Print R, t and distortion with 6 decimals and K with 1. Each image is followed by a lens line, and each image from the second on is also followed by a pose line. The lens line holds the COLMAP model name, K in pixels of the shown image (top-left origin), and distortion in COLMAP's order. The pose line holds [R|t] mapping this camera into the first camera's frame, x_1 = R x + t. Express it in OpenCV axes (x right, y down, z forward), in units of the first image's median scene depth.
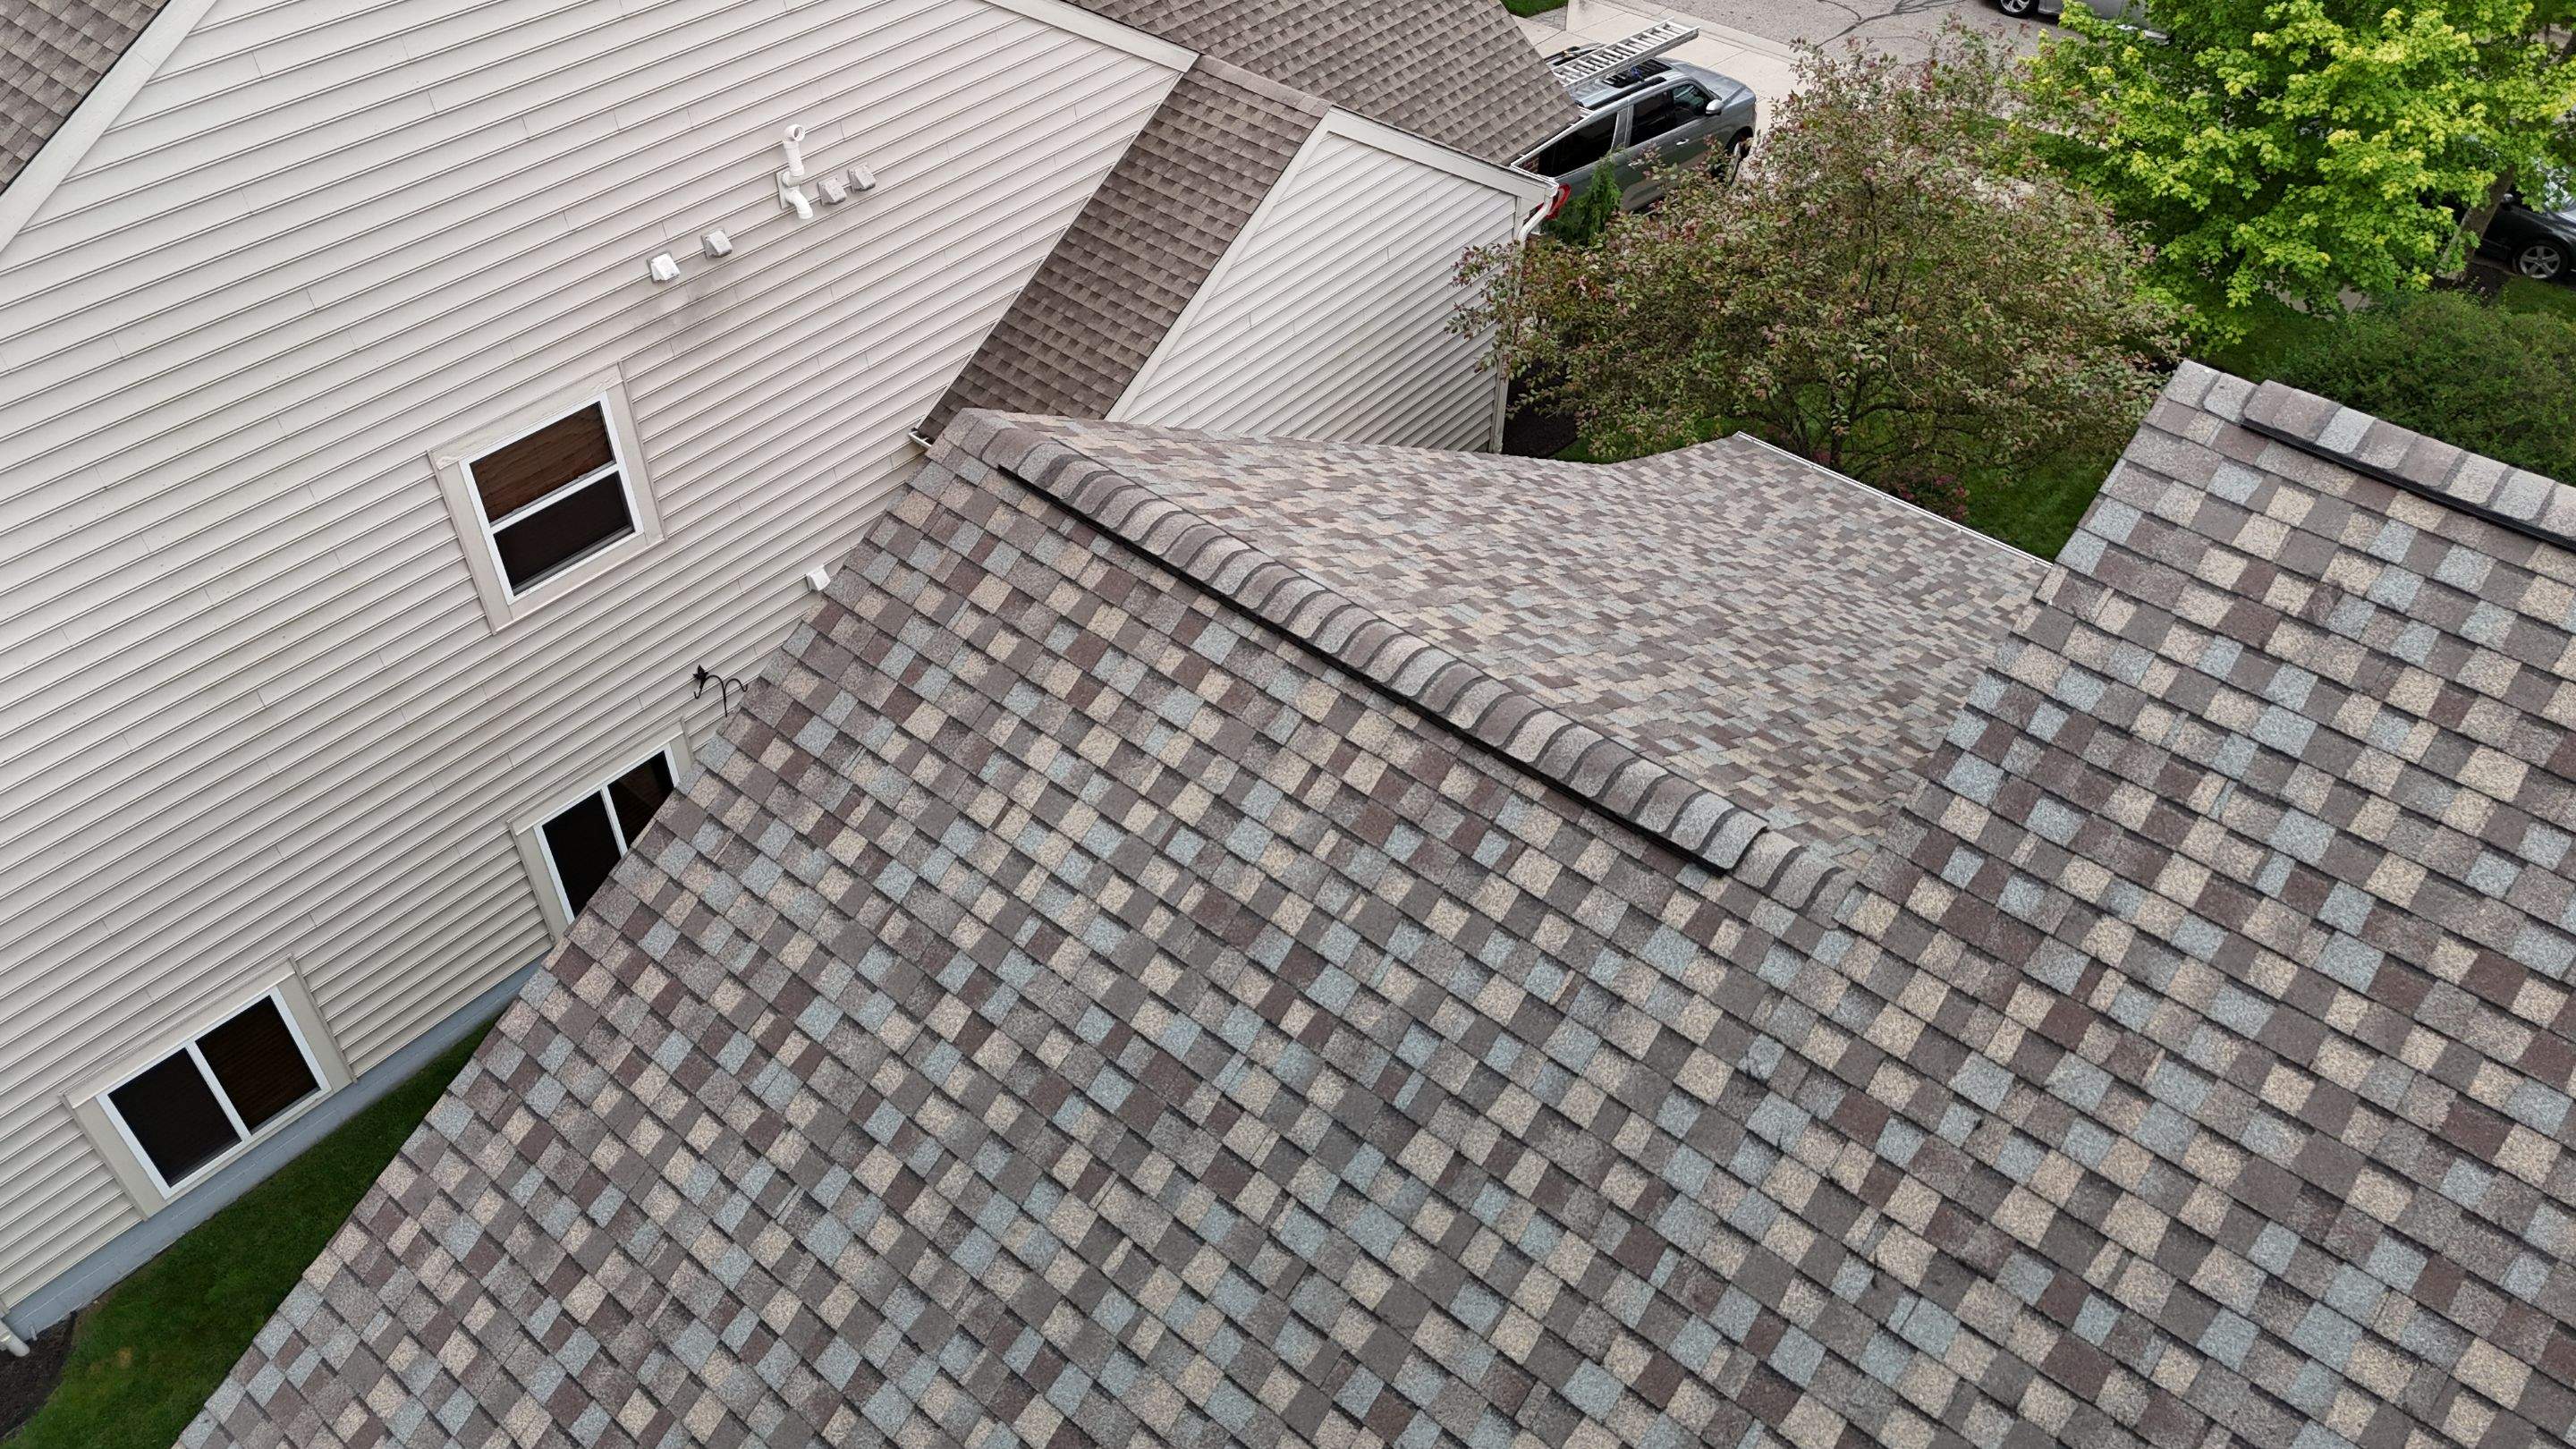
lens RADIAL K [[1889.6, 0, 1285.3], [0, 1889.6, 712.7], [0, 0, 1]] dist [0.074826, -0.059583]
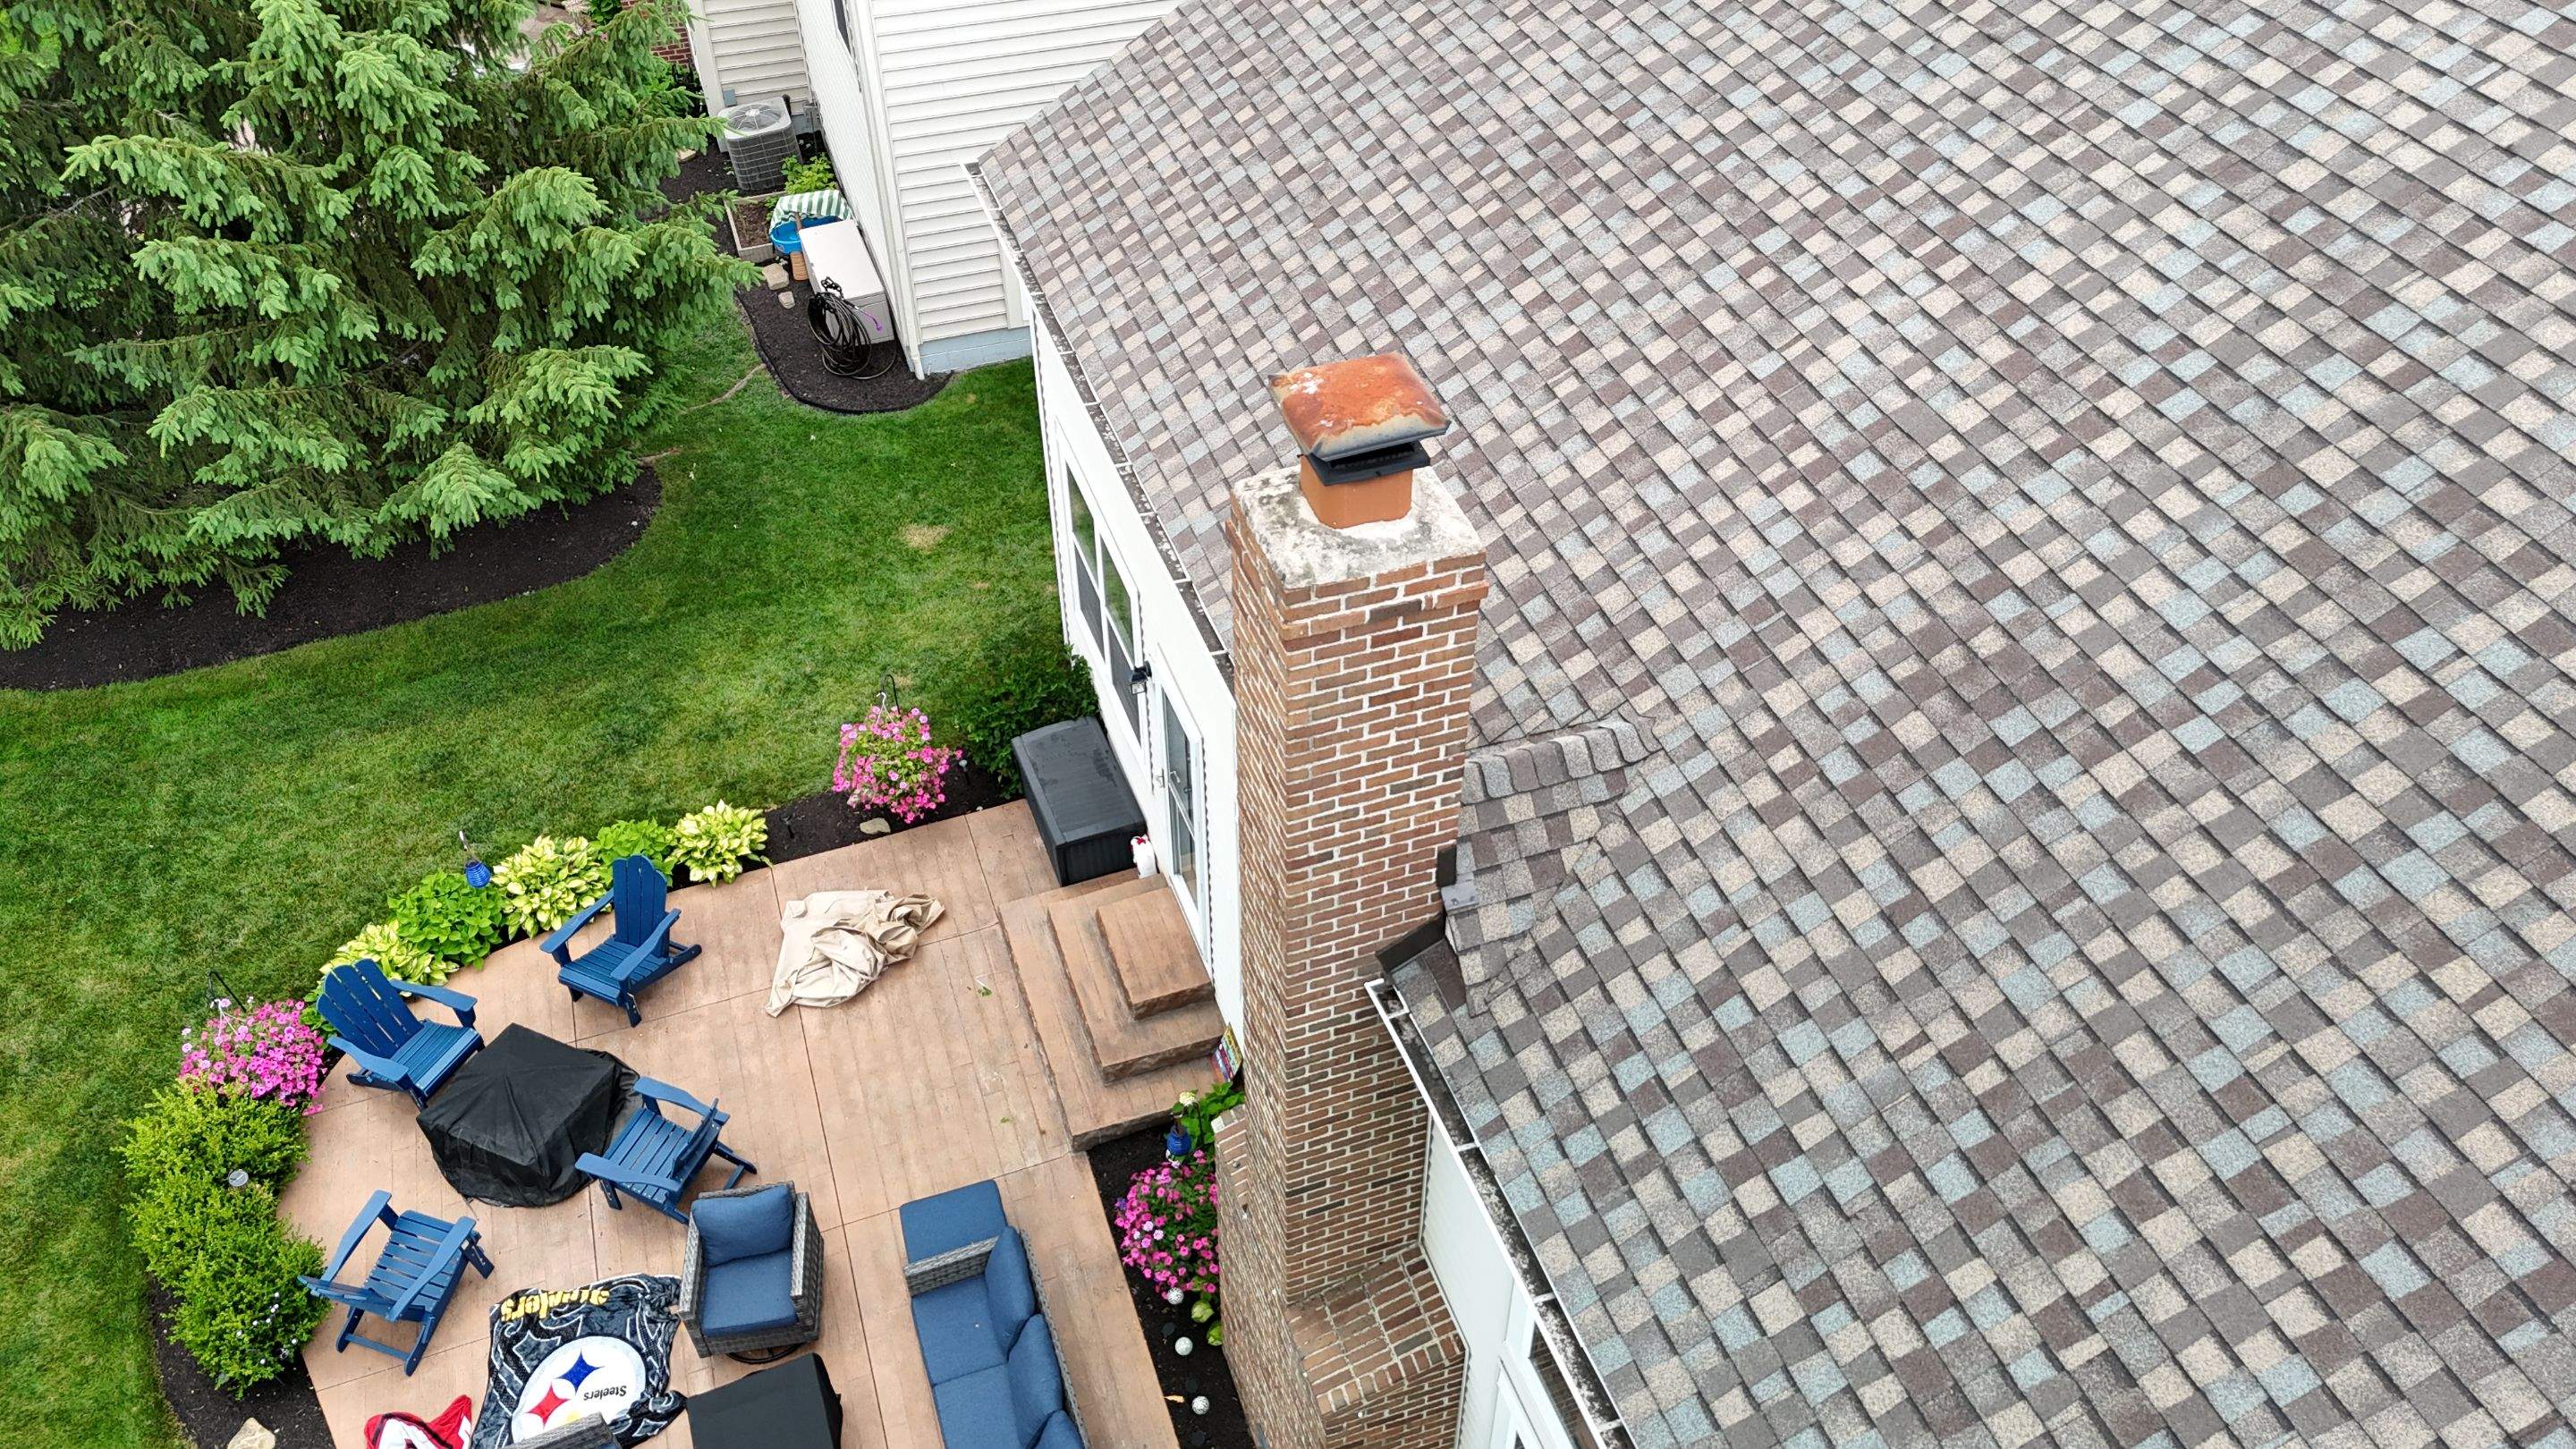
lens RADIAL K [[1889.6, 0, 1285.3], [0, 1889.6, 712.7], [0, 0, 1]] dist [0.074826, -0.059583]
pose [[0.860665, 0.330873, -0.387013, 0.600852], [-0.338345, 0.939644, 0.050906, 0.857094], [0.380498, 0.087130, 0.920668, -0.589260]]
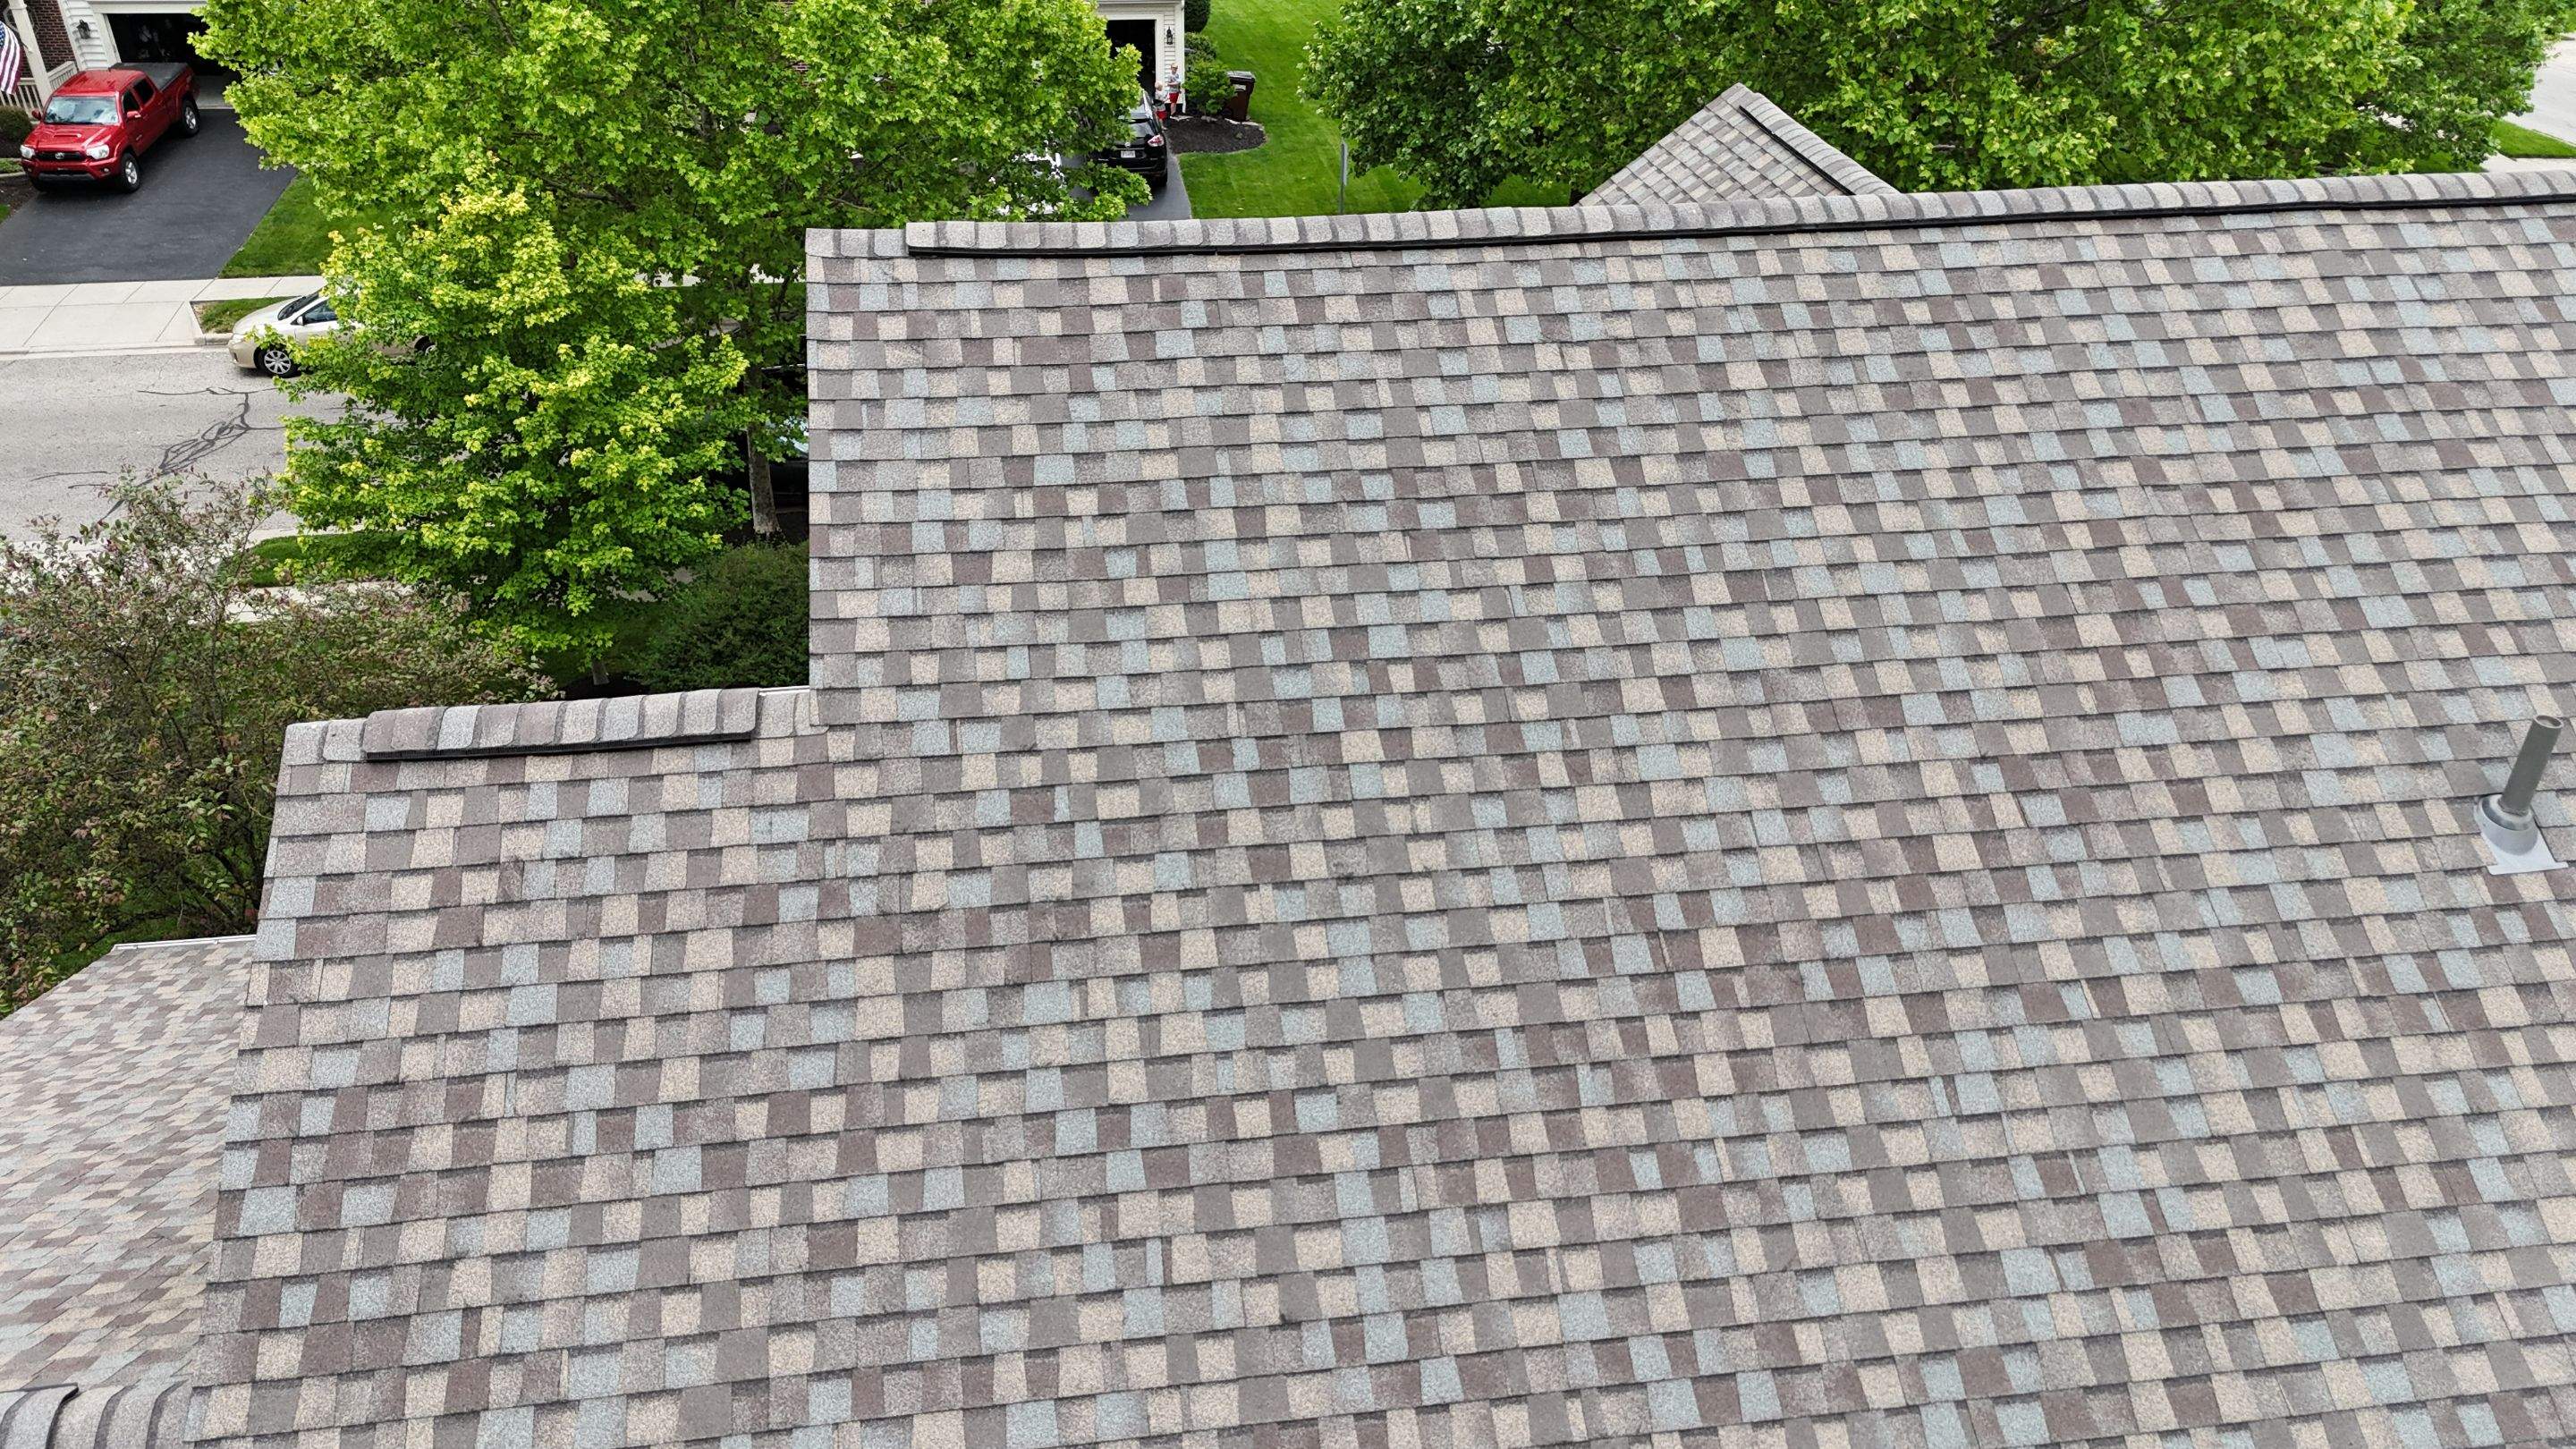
lens RADIAL K [[1889.6, 0, 1285.3], [0, 1889.6, 712.7], [0, 0, 1]] dist [0.074826, -0.059583]
pose [[0.668874, -0.394089, 0.630319, 0.199242], [0.503732, 0.863842, 0.005548, 0.068535], [-0.546682, 0.313801, 0.776317, -0.060048]]
